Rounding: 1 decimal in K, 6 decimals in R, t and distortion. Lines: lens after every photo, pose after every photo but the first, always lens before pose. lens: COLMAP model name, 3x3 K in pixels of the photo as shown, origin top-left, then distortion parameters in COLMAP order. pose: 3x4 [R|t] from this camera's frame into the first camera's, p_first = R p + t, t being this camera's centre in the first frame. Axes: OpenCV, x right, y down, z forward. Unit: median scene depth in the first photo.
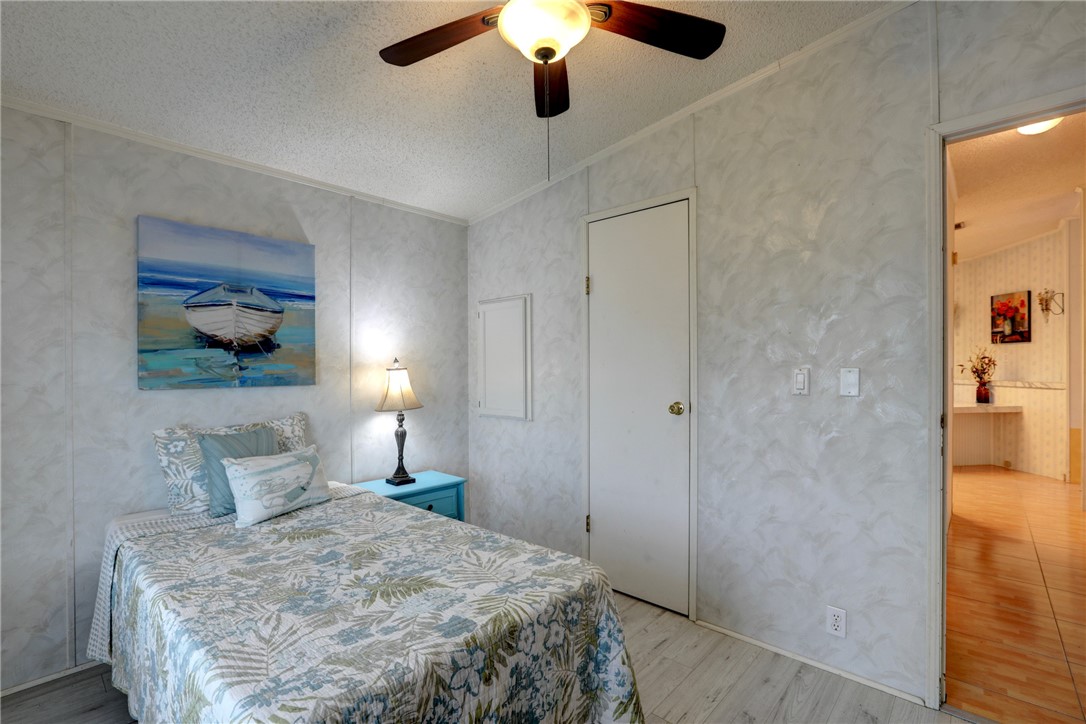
lens RADIAL K [[488.1, 0, 543.8], [0, 488.1, 364.5], [0, 0, 1]] dist [-0.030697, 0.004532]
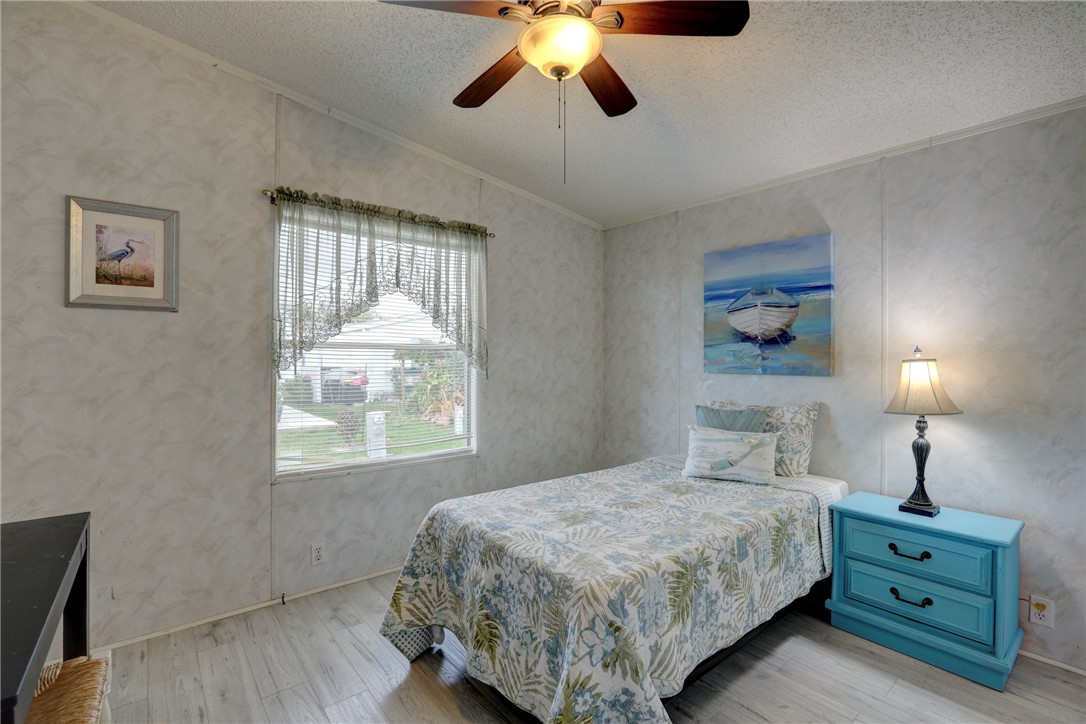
lens RADIAL K [[488.1, 0, 549.7], [0, 488.1, 355.9], [0, 0, 1]] dist [-0.030697, 0.004532]
pose [[-0.118041, 0.001212, -0.993008, 0.694166], [0.002095, 0.999997, 0.000971, -0.000540], [0.993006, -0.001966, -0.118043, 0.700508]]
